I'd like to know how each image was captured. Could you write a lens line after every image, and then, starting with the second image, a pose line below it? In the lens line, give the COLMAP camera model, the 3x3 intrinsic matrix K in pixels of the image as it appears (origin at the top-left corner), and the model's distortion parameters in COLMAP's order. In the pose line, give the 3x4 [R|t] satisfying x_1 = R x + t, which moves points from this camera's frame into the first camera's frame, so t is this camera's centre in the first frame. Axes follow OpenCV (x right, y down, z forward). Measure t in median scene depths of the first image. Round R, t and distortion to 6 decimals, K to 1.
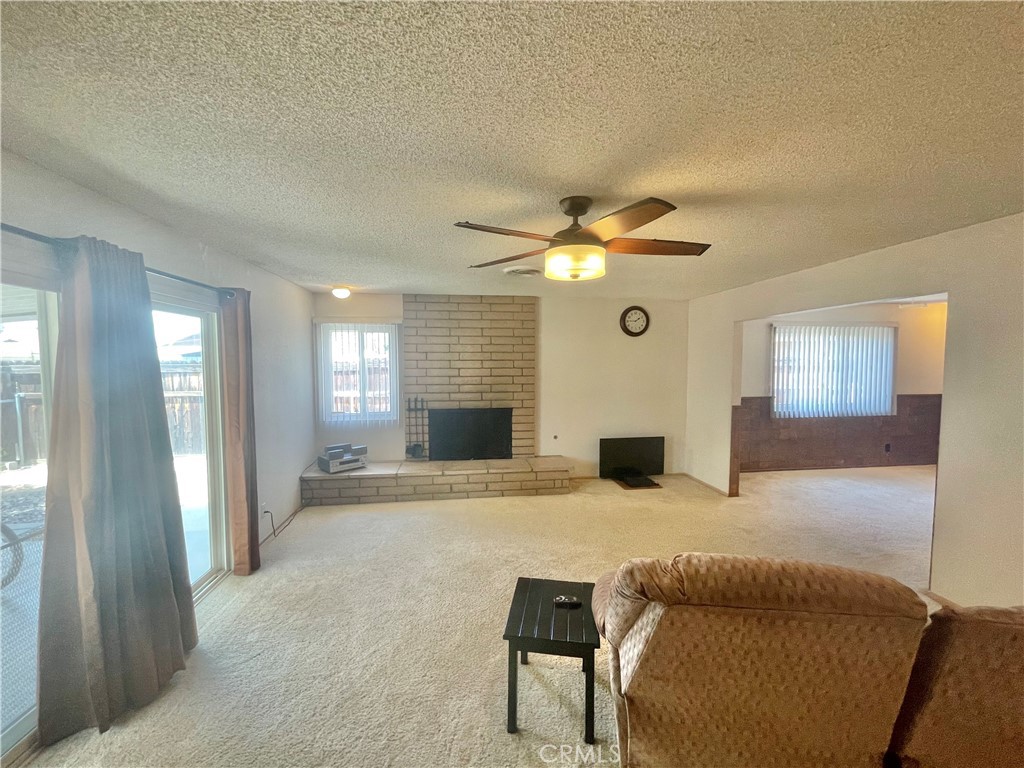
lens RADIAL K [[414.5, 0, 505.4], [0, 414.5, 385.7], [0, 0, 1]] dist [0.000627, 0.000242]
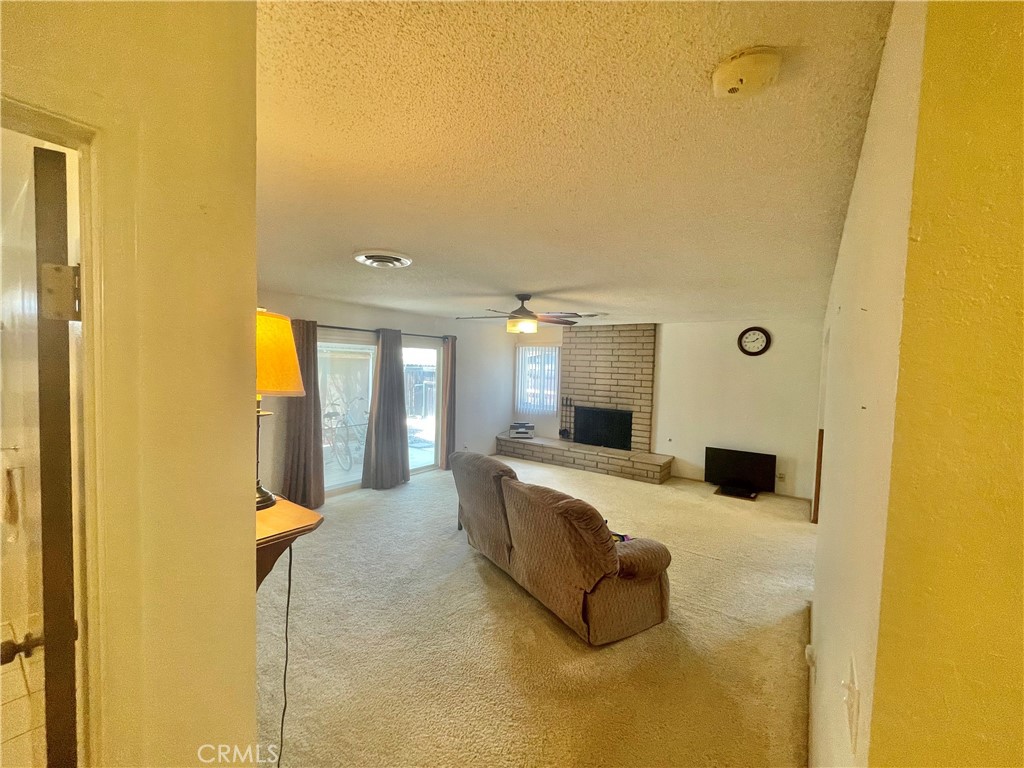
lens RADIAL K [[414.5, 0, 511.5], [0, 414.5, 387.2], [0, 0, 1]] dist [0.000627, 0.000242]
pose [[0.721058, 0.060118, -0.690262, 0.639647], [-0.069974, 0.997454, 0.013776, -0.012218], [0.689332, 0.038367, 0.723429, -0.188510]]
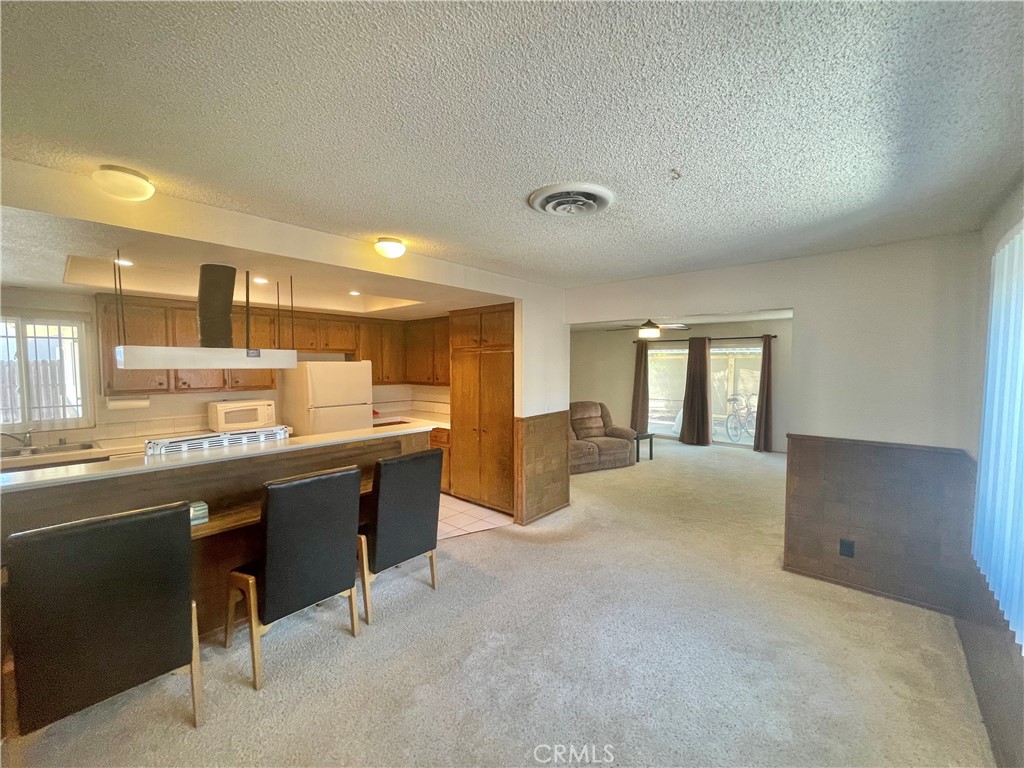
lens RADIAL K [[414.5, 0, 512.7], [0, 414.5, 389.3], [0, 0, 1]] dist [0.000627, 0.000242]
pose [[-0.755977, 0.039009, -0.653435, 1.226376], [-0.039395, 0.993702, 0.104900, -0.072637], [0.653412, 0.105044, -0.749679, 1.172006]]
